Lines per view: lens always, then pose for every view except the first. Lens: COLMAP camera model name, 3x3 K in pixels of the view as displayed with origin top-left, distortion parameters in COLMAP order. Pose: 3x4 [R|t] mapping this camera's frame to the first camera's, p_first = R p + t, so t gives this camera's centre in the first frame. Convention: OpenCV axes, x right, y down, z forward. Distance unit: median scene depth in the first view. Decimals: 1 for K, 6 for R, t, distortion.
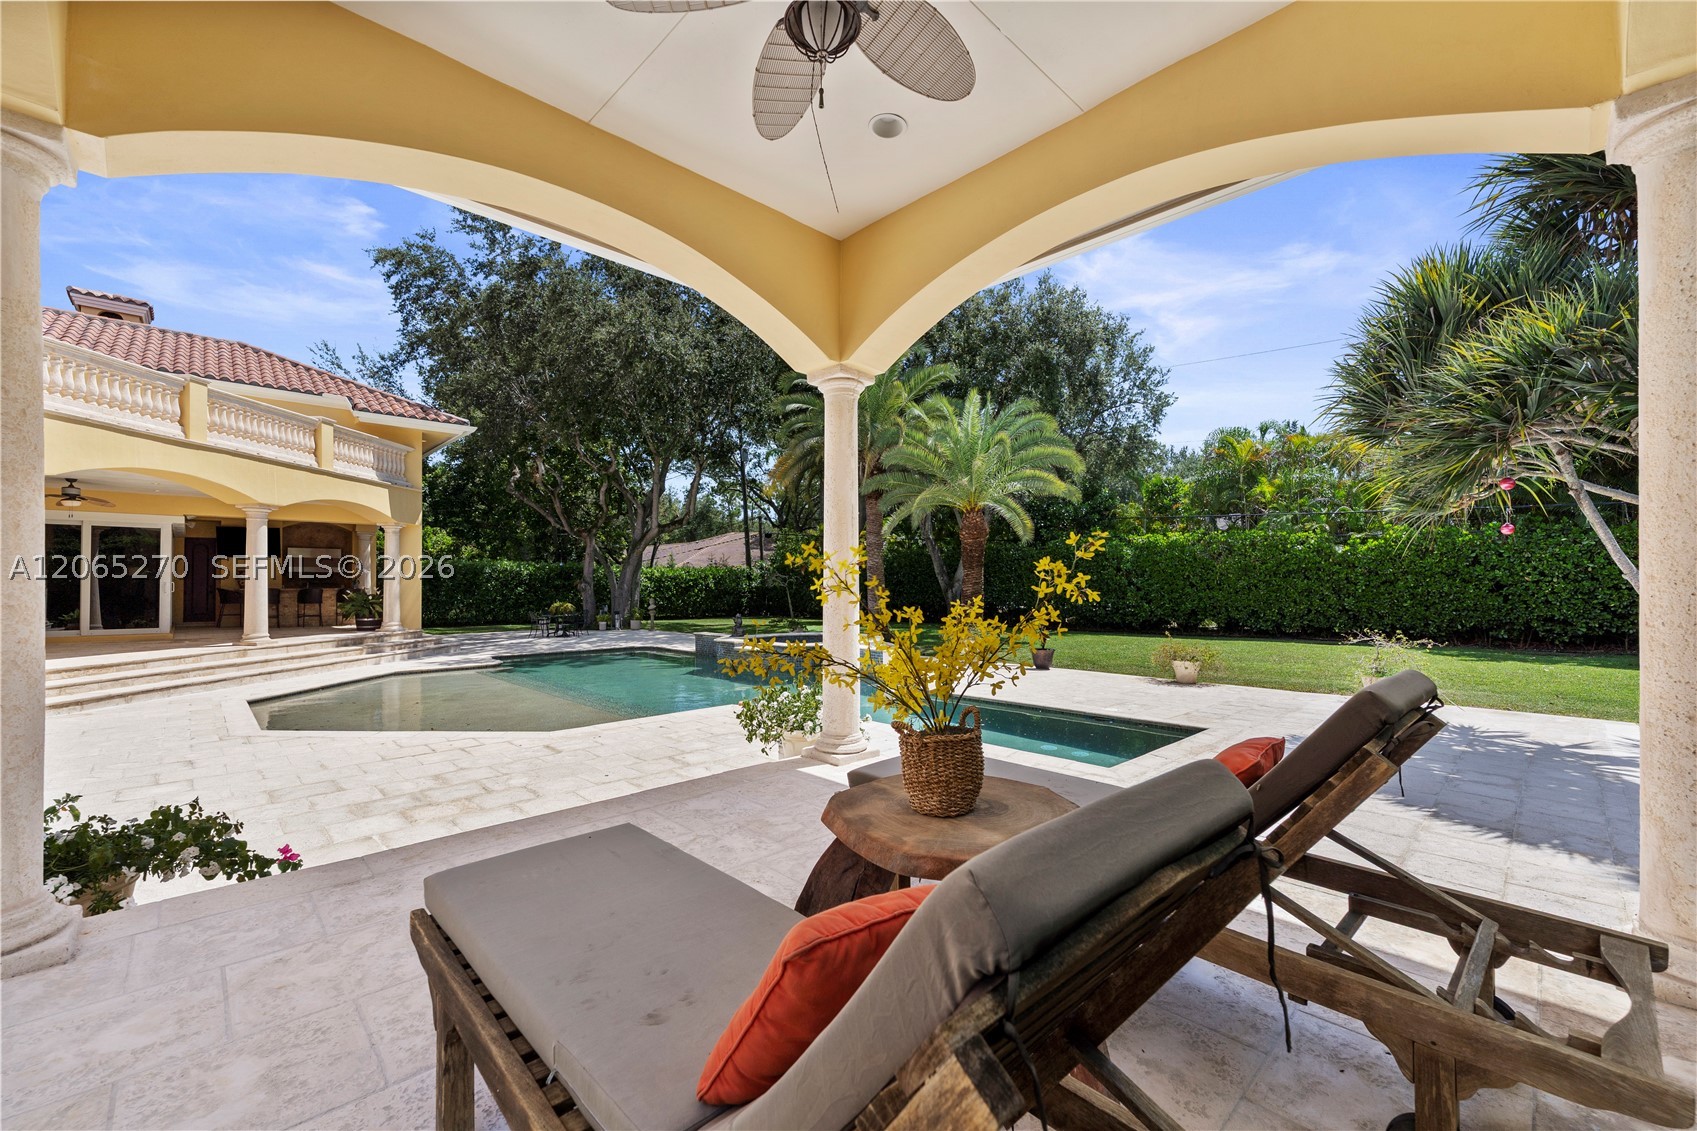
lens RADIAL K [[688.8, 0, 845.5], [0, 688.8, 575.8], [0, 0, 1]] dist [-0.000849, -0.000732]
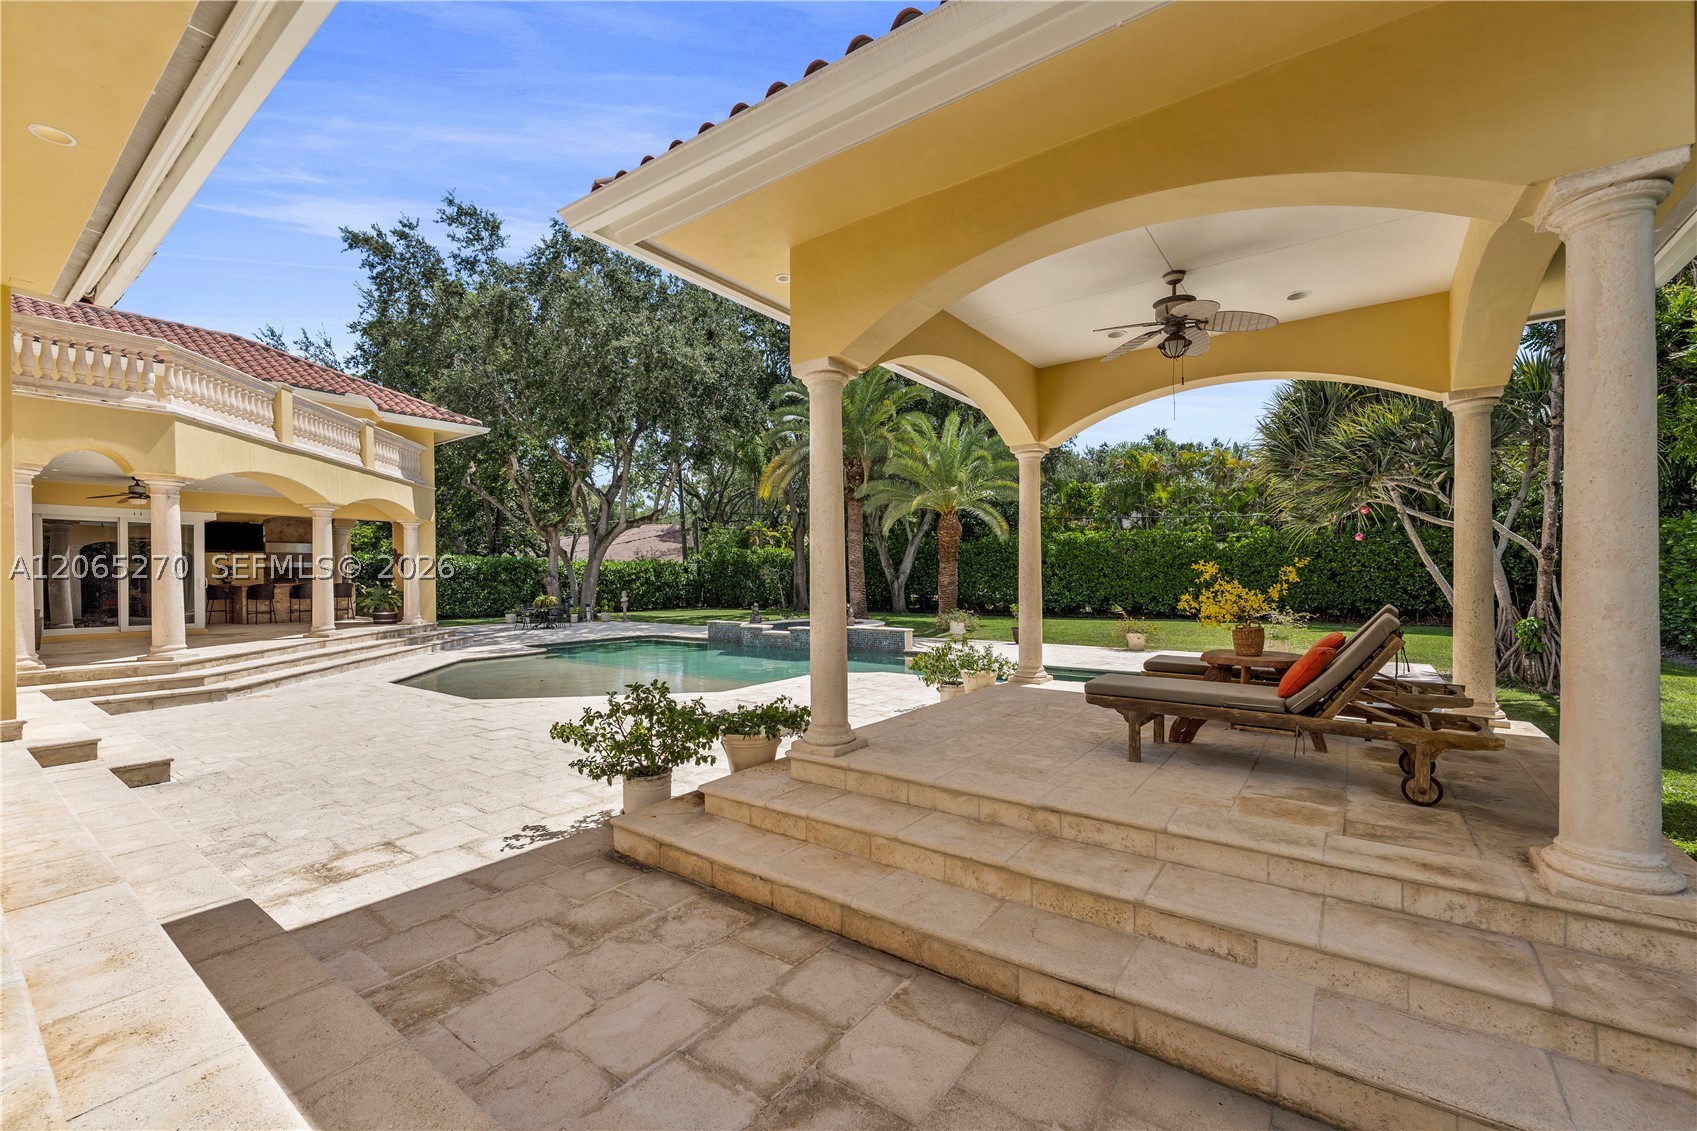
lens RADIAL K [[697.6, 0, 850.5], [0, 697.6, 577.2], [0, 0, 1]] dist [-0.000154, -0.000269]
pose [[0.984850, -0.005979, 0.173307, -0.195195], [0.003658, 0.999899, 0.013708, -0.002245], [-0.173371, -0.012866, 0.984772, -0.151865]]
